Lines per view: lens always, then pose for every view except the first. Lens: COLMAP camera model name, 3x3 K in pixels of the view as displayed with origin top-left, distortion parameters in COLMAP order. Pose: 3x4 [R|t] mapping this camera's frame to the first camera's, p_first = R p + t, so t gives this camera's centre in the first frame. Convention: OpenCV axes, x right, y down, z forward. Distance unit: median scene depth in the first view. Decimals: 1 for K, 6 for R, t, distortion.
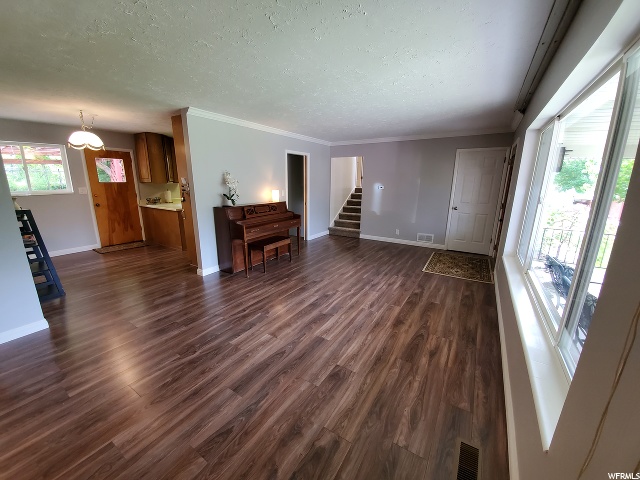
lens RADIAL K [[253.7, 0, 316.2], [0, 253.7, 240.4], [0, 0, 1]] dist [0.002387, -0.009502]
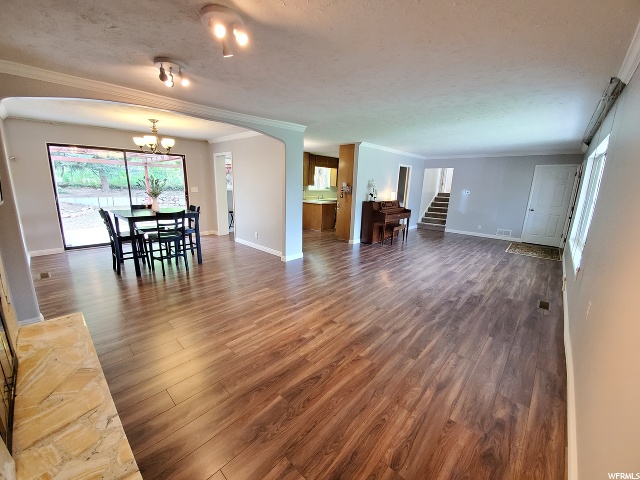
lens RADIAL K [[253.7, 0, 316.8], [0, 253.7, 240.8], [0, 0, 1]] dist [0.002387, -0.009502]
pose [[0.983032, 0.059638, -0.173467, -0.440603], [-0.062190, 0.998021, -0.009313, 0.164267], [0.172569, 0.019943, 0.984796, -0.677350]]
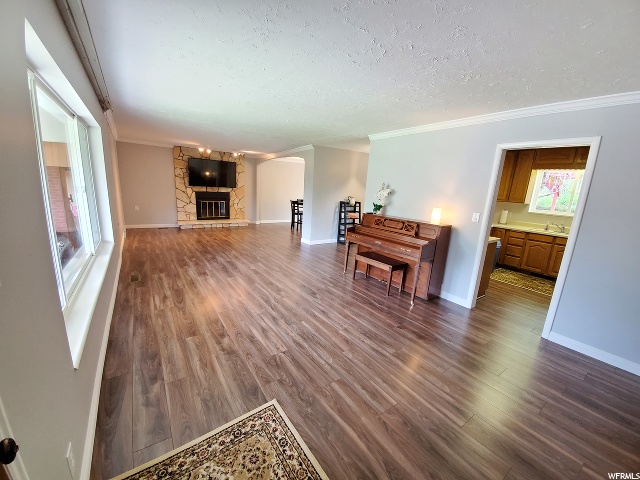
lens RADIAL K [[253.7, 0, 318.0], [0, 253.7, 242.4], [0, 0, 1]] dist [0.002387, -0.009502]
pose [[-0.380445, 0.169665, -0.909107, 0.861682], [-0.271514, 0.919215, 0.285175, -0.300895], [0.884049, 0.355328, -0.303644, 1.303109]]
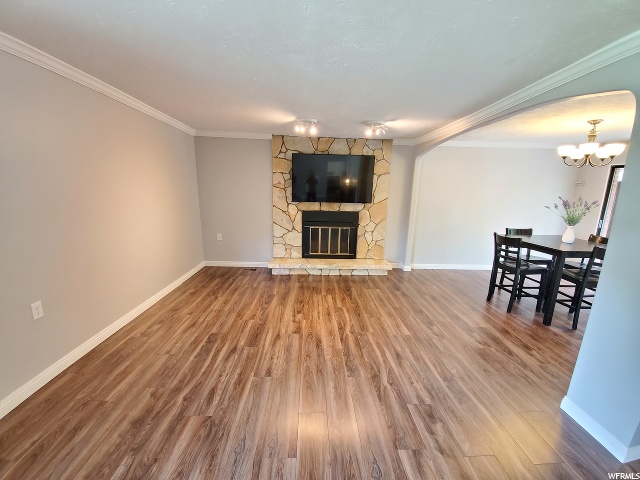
lens RADIAL K [[253.7, 0, 317.1], [0, 253.7, 241.7], [0, 0, 1]] dist [0.002387, -0.009502]
pose [[-0.826525, 0.087208, -0.556104, -0.163105], [-0.160239, 0.910601, 0.380959, -0.149214], [0.539612, 0.403981, -0.738660, 0.581866]]
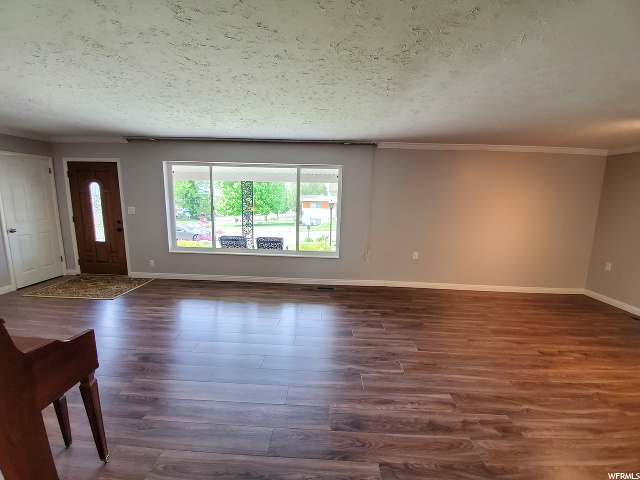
lens RADIAL K [[253.7, 0, 317.7], [0, 253.7, 240.1], [0, 0, 1]] dist [0.002387, -0.009502]
pose [[-0.511417, -0.158776, 0.844537, -0.747404], [0.167561, 0.945493, 0.279224, -0.227415], [-0.842838, 0.284312, -0.456936, 0.889430]]
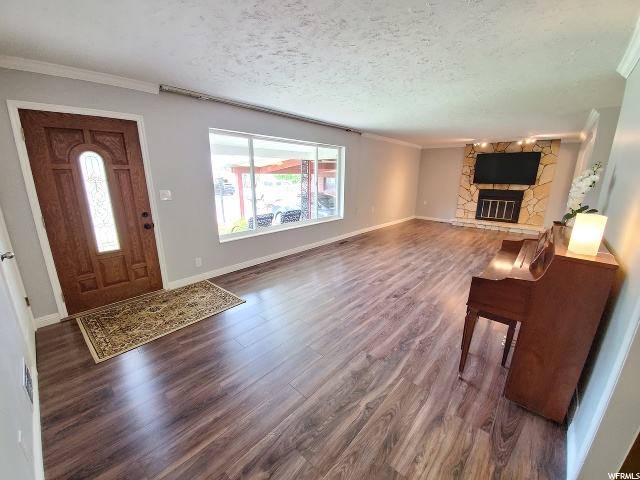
lens RADIAL K [[253.7, 0, 316.3], [0, 253.7, 241.1], [0, 0, 1]] dist [0.002387, -0.009502]
pose [[-0.985001, -0.057327, 0.162748, 0.136077], [0.025780, 0.883714, 0.467316, -0.427324], [-0.170612, 0.464503, -0.868981, 1.795932]]
